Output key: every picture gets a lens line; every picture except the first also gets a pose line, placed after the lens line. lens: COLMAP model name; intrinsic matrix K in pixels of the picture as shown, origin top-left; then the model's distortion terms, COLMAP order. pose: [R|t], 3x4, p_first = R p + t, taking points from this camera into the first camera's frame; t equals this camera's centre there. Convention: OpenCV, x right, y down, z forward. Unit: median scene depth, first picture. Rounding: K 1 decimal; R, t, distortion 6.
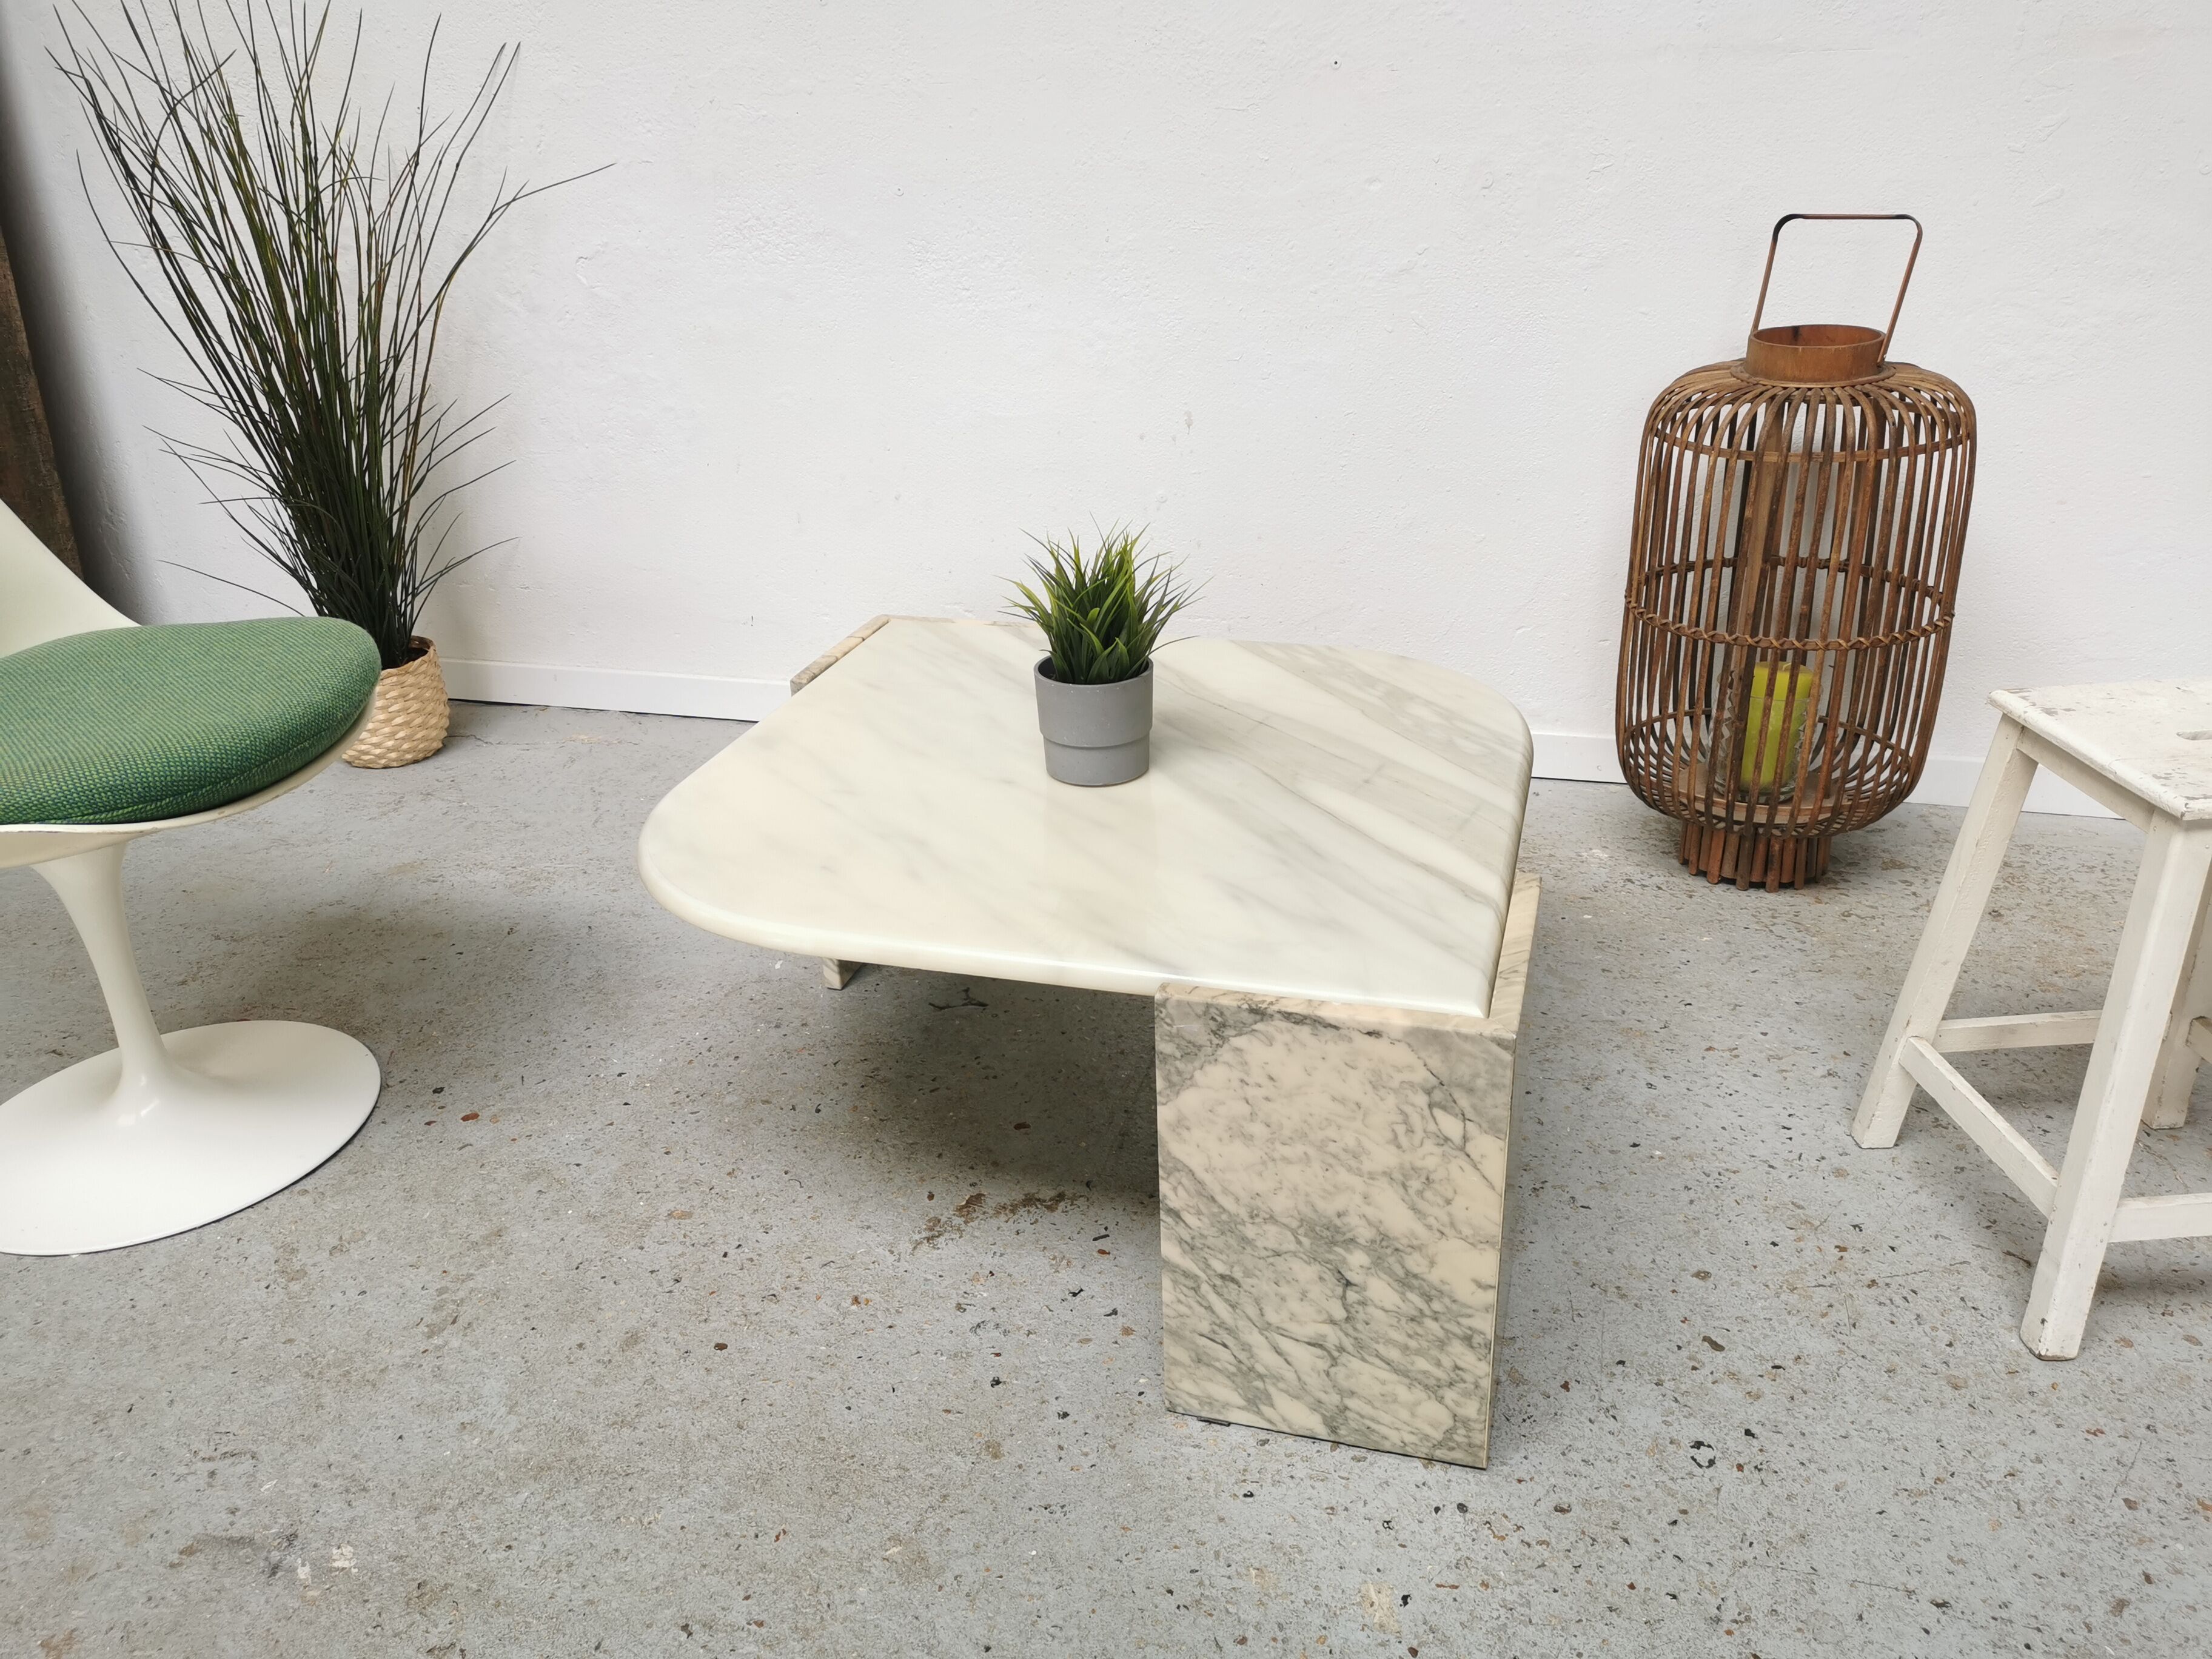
lens RADIAL K [[1687.2, 0, 1113.3], [0, 1687.2, 839.3], [0, 0, 1]] dist [0.071818, -0.077928]
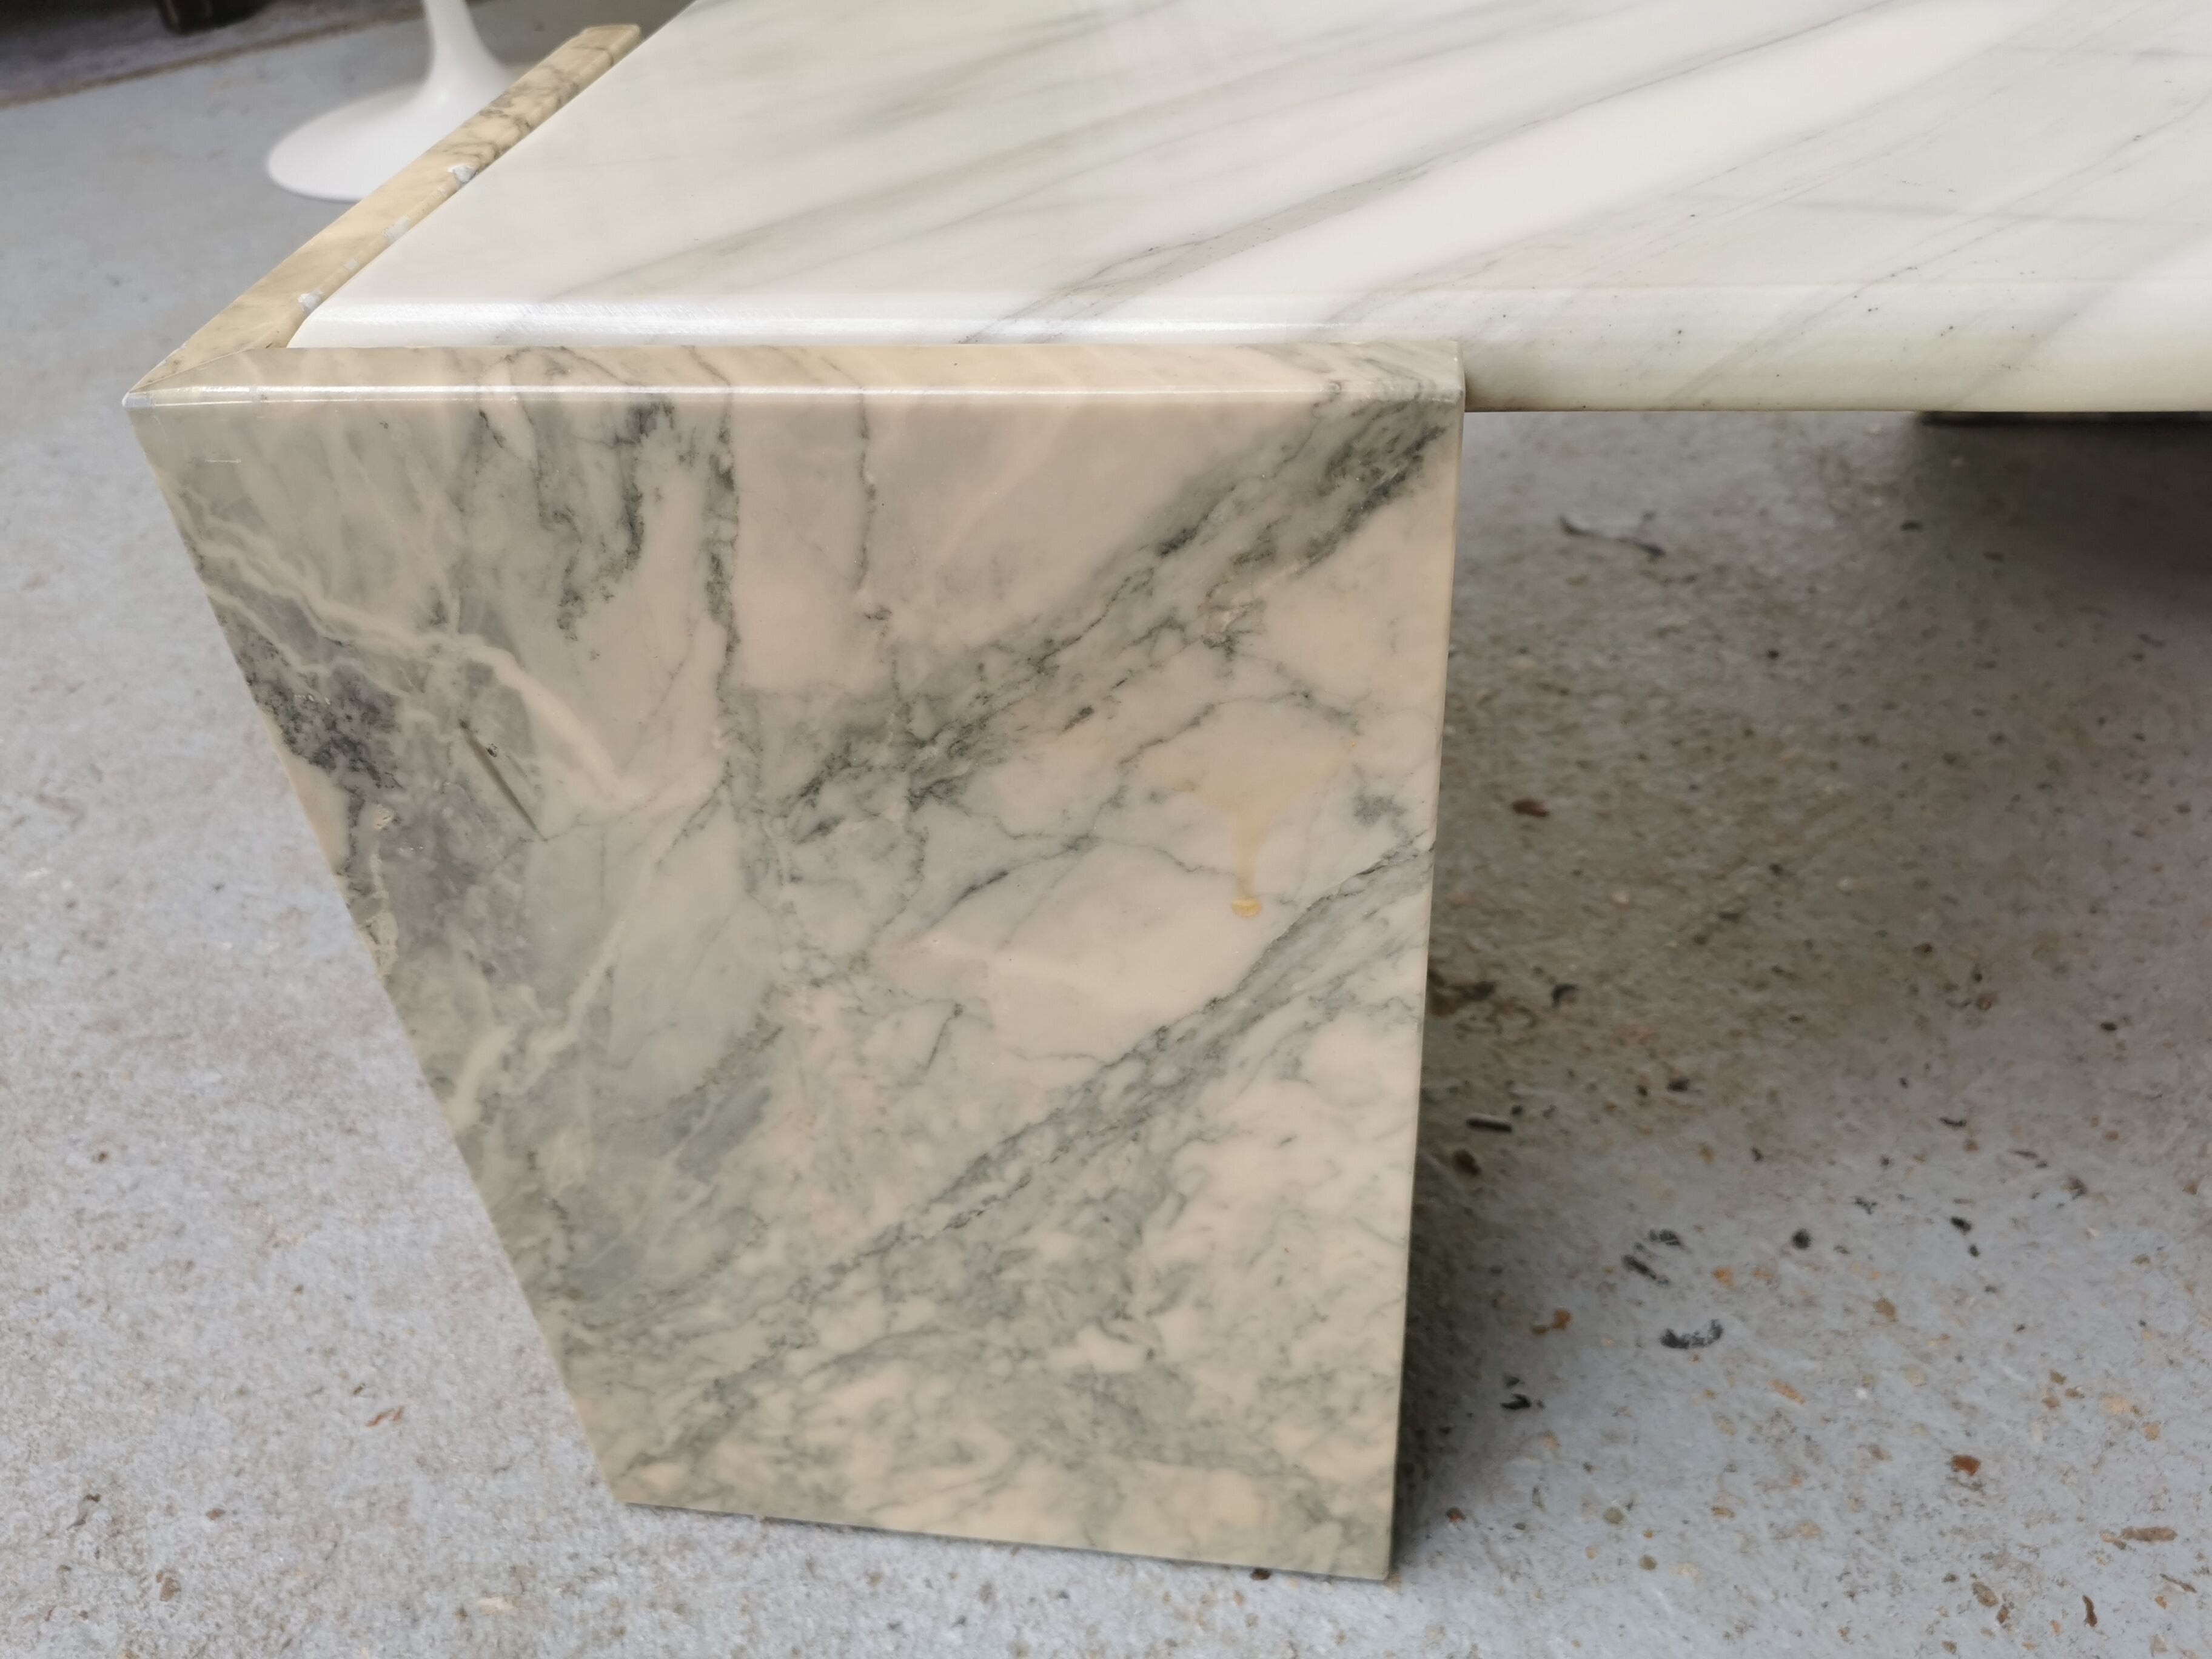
lens RADIAL K [[1735.4, 0, 1106.3], [0, 1735.4, 832.0], [0, 0, 1]] dist [0.040329, -0.053932]
pose [[0.772028, 0.386389, -0.504654, 0.131497], [-0.231230, 0.910333, 0.343258, 0.054666], [0.592035, -0.148314, 0.792148, 0.752406]]
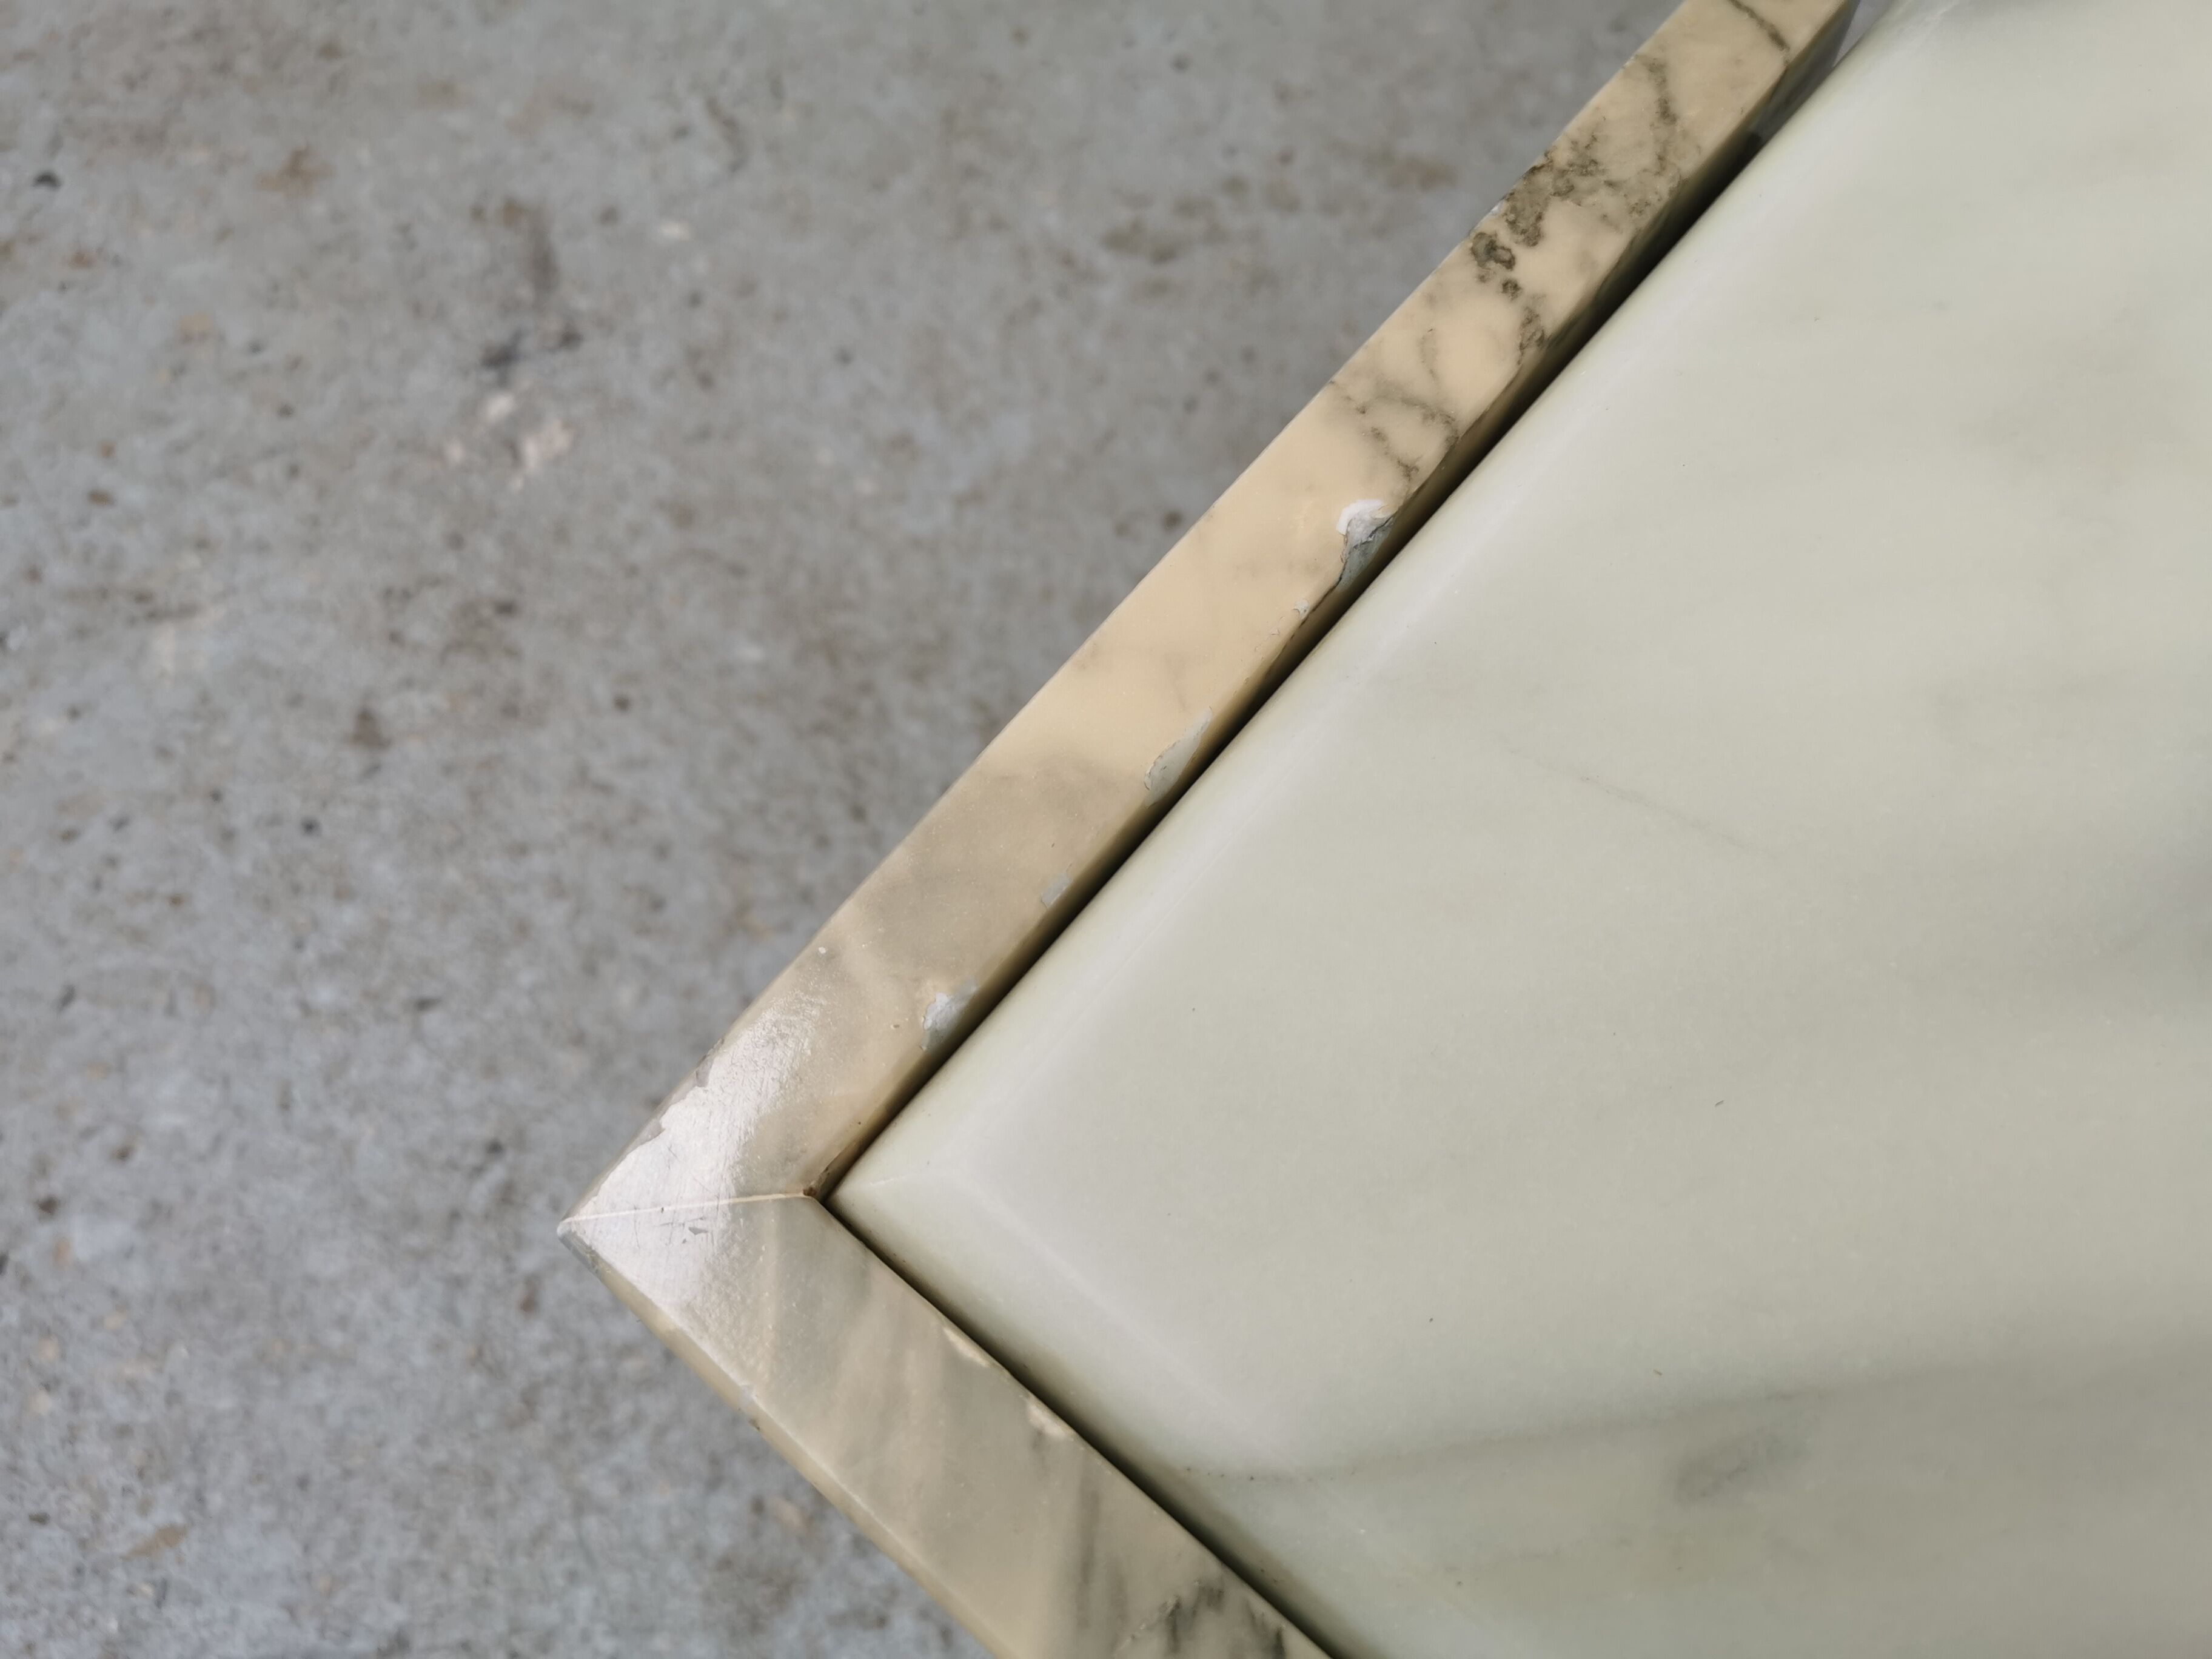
lens RADIAL K [[1758.4, 0, 1118.7], [0, 1758.4, 835.8], [0, 0, 1]] dist [0.038376, -0.077365]
pose [[0.321956, 0.882076, -0.343928, -0.097607], [-0.400950, 0.456119, 0.794477, -0.028664], [0.857661, -0.117889, 0.500519, 0.850410]]
